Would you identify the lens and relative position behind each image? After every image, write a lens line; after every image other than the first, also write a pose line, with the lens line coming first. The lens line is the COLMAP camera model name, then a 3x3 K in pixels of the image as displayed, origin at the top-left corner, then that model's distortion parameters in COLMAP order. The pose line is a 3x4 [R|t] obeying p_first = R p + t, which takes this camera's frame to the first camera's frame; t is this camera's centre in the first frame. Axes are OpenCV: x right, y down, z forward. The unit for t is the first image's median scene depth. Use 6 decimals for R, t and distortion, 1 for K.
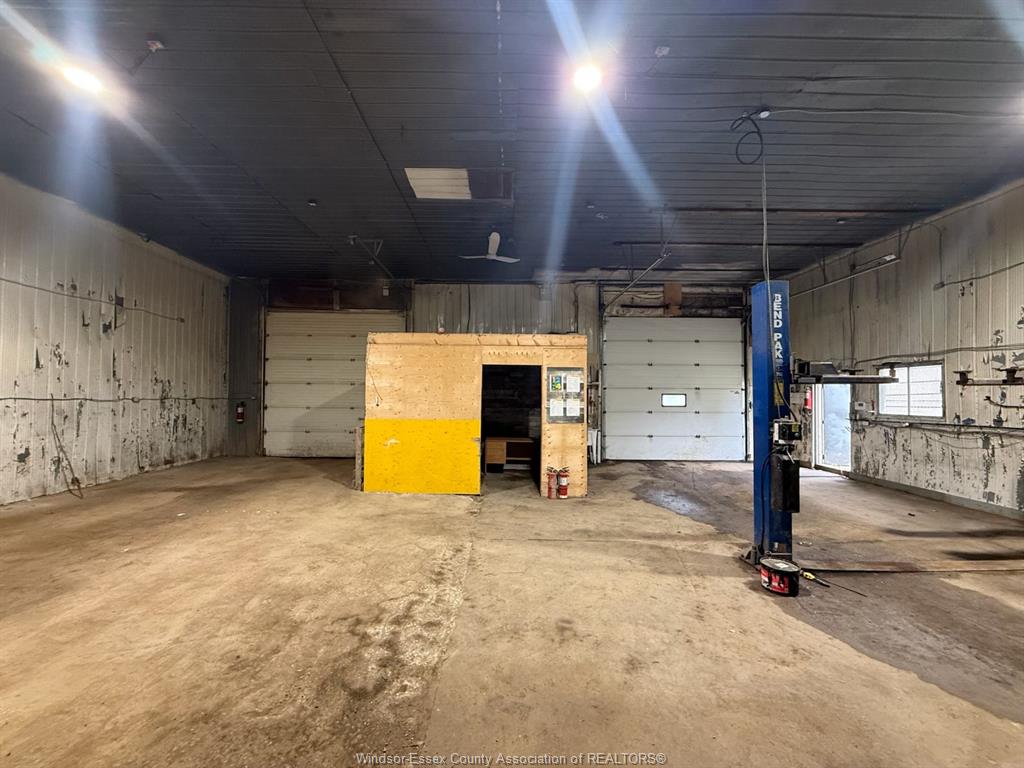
lens RADIAL K [[408.5, 0, 510.0], [0, 408.5, 384.6], [0, 0, 1]] dist [-0.000614, 0.000314]
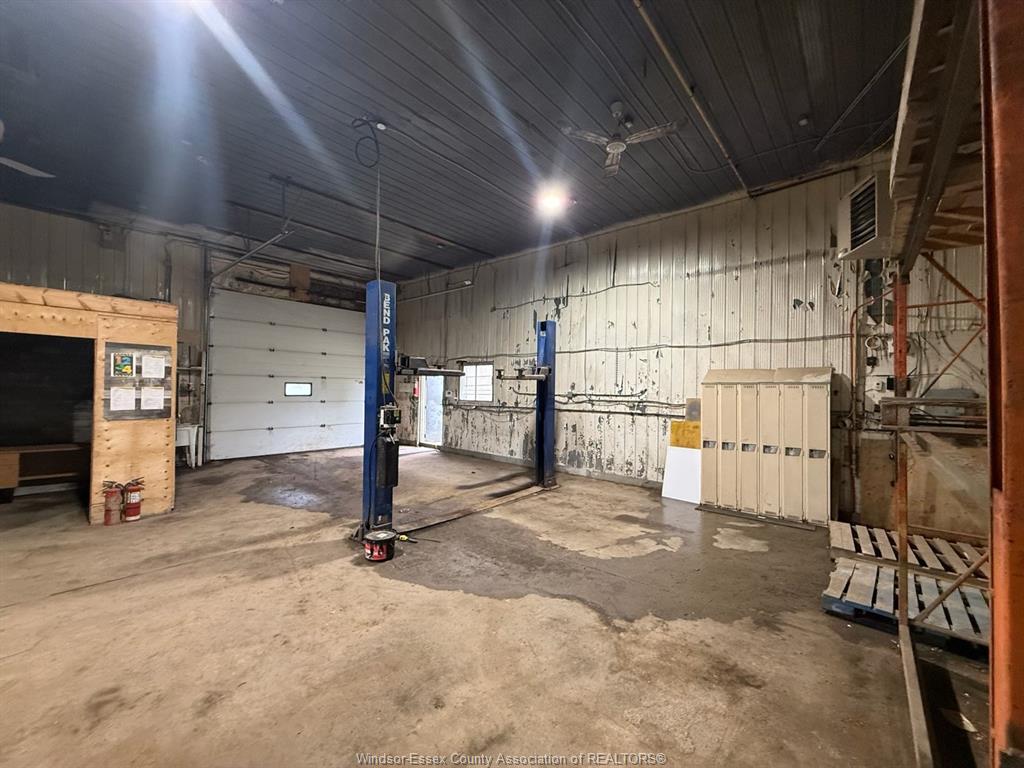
lens RADIAL K [[408.5, 0, 510.2], [0, 408.5, 384.2], [0, 0, 1]] dist [-0.000614, 0.000314]
pose [[0.664997, 0.011534, 0.746757, 0.033017], [-0.030236, 0.999477, 0.011487, 0.001423], [-0.746234, -0.030218, 0.664997, -0.000524]]
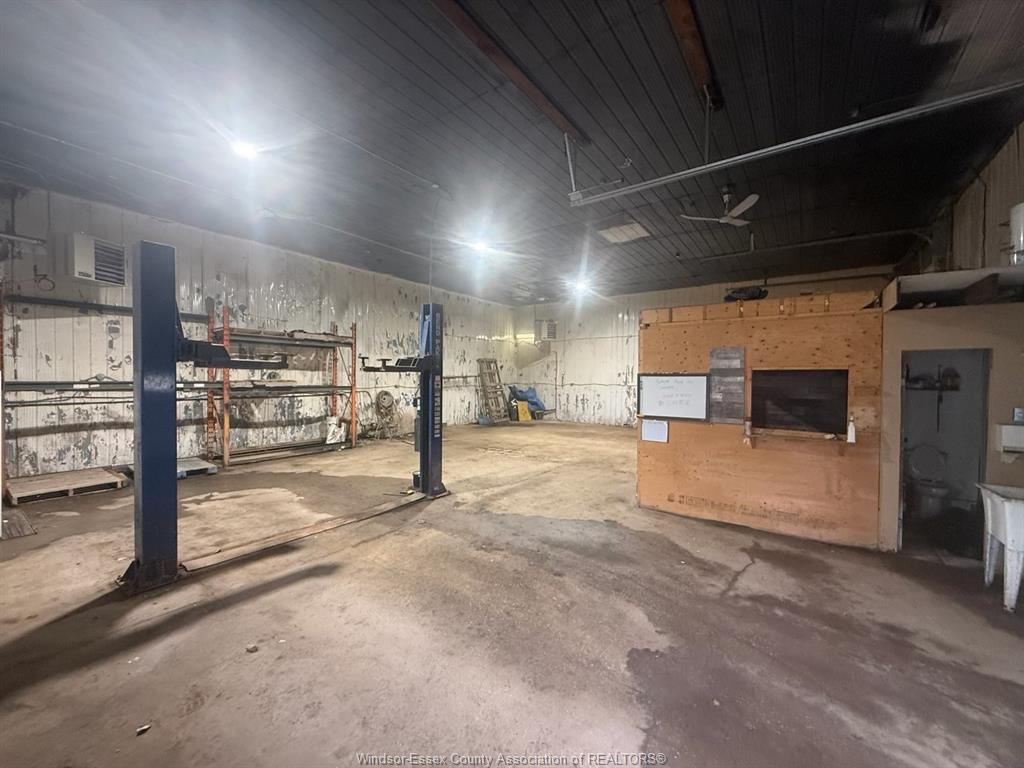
lens RADIAL K [[408.5, 0, 510.1], [0, 408.5, 382.7], [0, 0, 1]] dist [-0.000614, 0.000314]
pose [[-0.597447, -0.003033, -0.801903, 1.154531], [0.007461, 0.999929, -0.009341, 0.034919], [0.801874, -0.011564, -0.597381, 1.471877]]
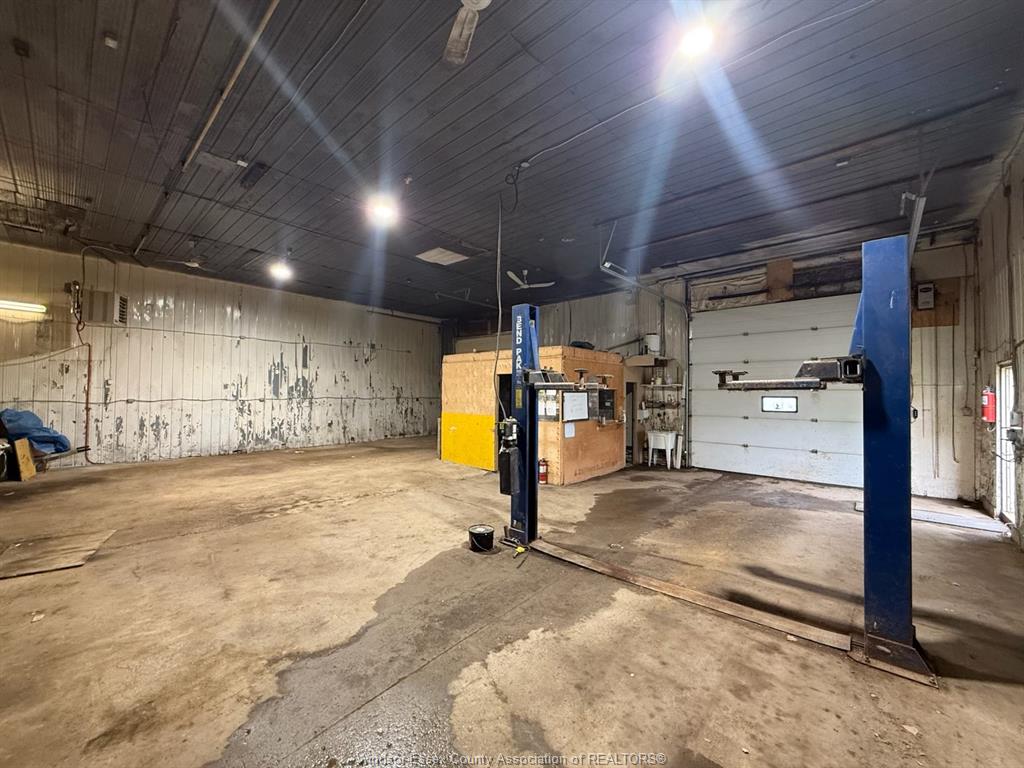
lens RADIAL K [[408.5, 0, 509.7], [0, 408.5, 384.9], [0, 0, 1]] dist [-0.000614, 0.000314]
pose [[0.731373, -0.014107, -0.681832, 0.991993], [0.015577, 0.999871, -0.003979, -0.009172], [0.681800, -0.007711, 0.731498, 0.065056]]
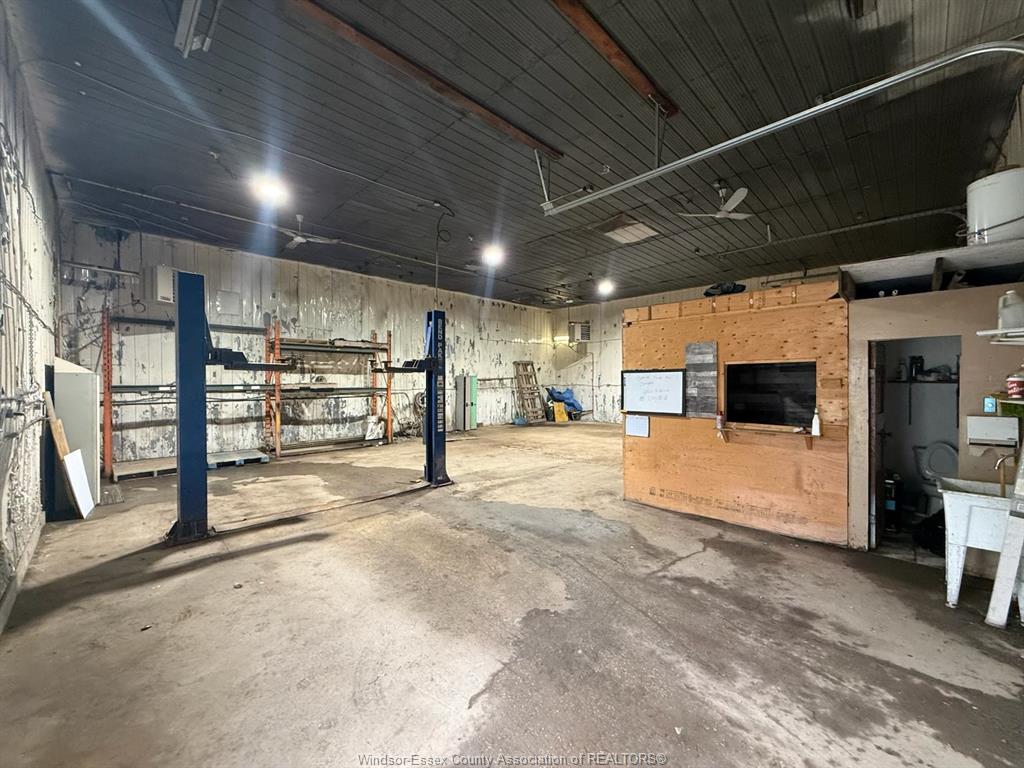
lens RADIAL K [[408.5, 0, 509.8], [0, 408.5, 382.8], [0, 0, 1]] dist [-0.000614, 0.000314]
pose [[-0.715967, -0.002510, -0.698130, 1.093015], [0.016413, 0.999657, -0.020427, 0.052189], [0.697942, -0.026083, -0.715680, 1.656704]]
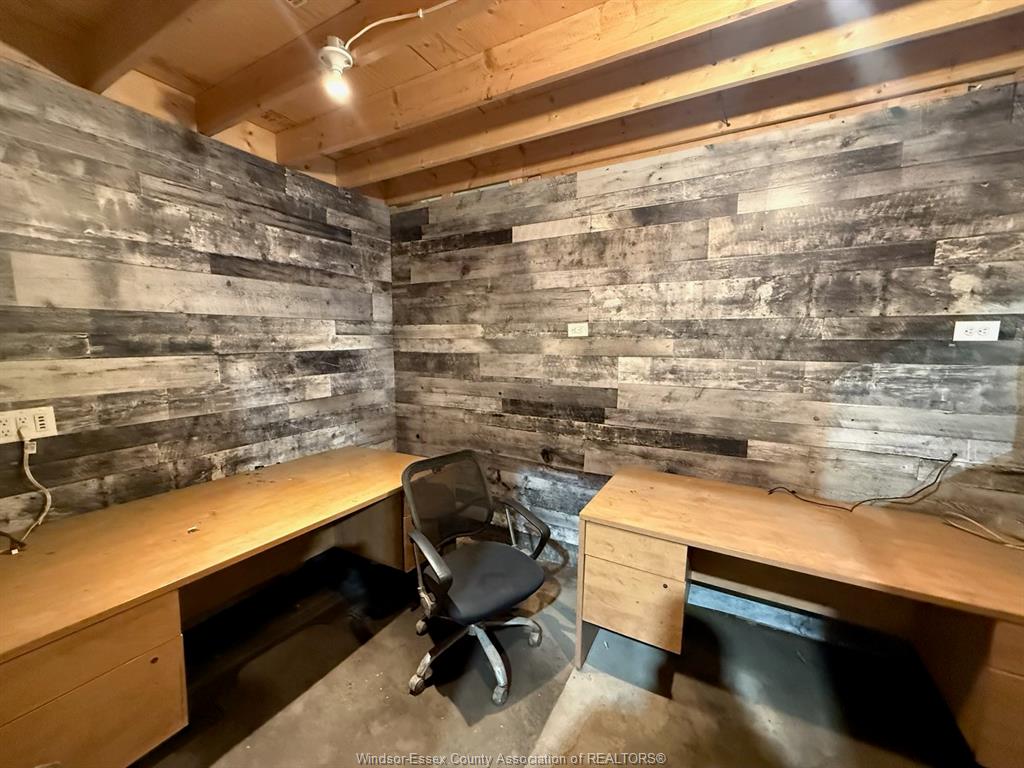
lens RADIAL K [[408.5, 0, 512.3], [0, 408.5, 384.4], [0, 0, 1]] dist [-0.000614, 0.000314]
pose [[0.866803, 0.047104, -0.496421, 0.014932], [0.020411, 0.991343, 0.129705, 0.061265], [0.498232, -0.122561, 0.858337, 1.155391]]
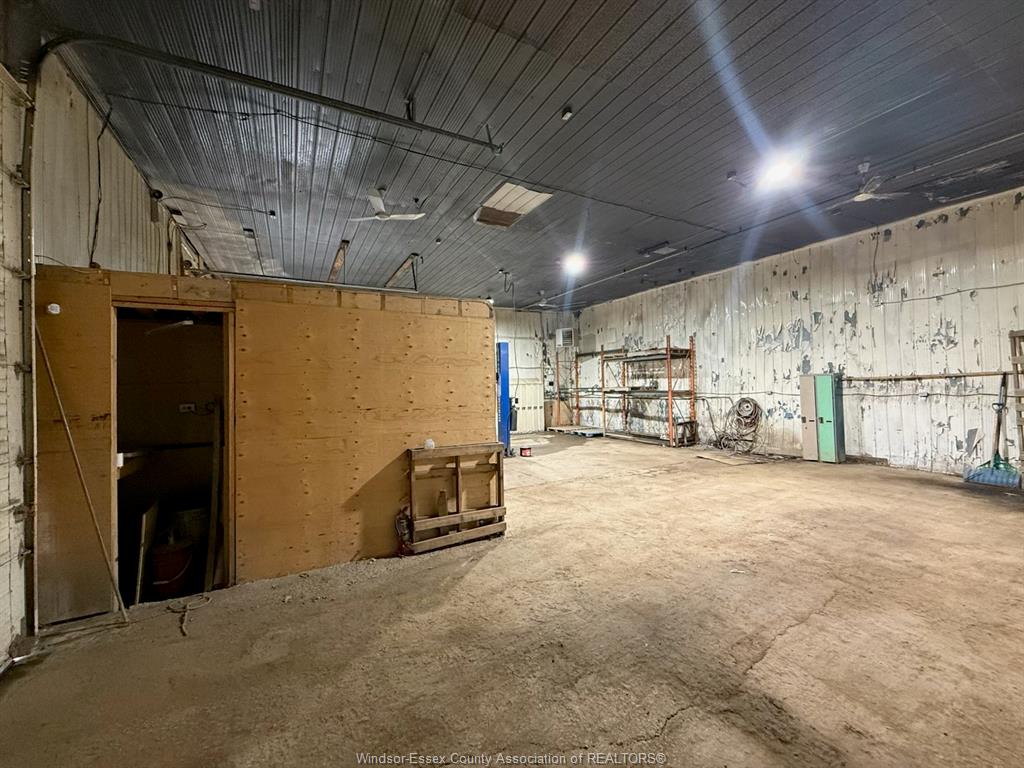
lens RADIAL K [[408.5, 0, 511.2], [0, 408.5, 383.2], [0, 0, 1]] dist [-0.000614, 0.000314]
pose [[-0.464029, 0.008092, 0.885783, -1.103845], [-0.007433, 0.999888, -0.013028, 0.020935], [-0.885789, -0.012629, -0.463917, 1.471647]]
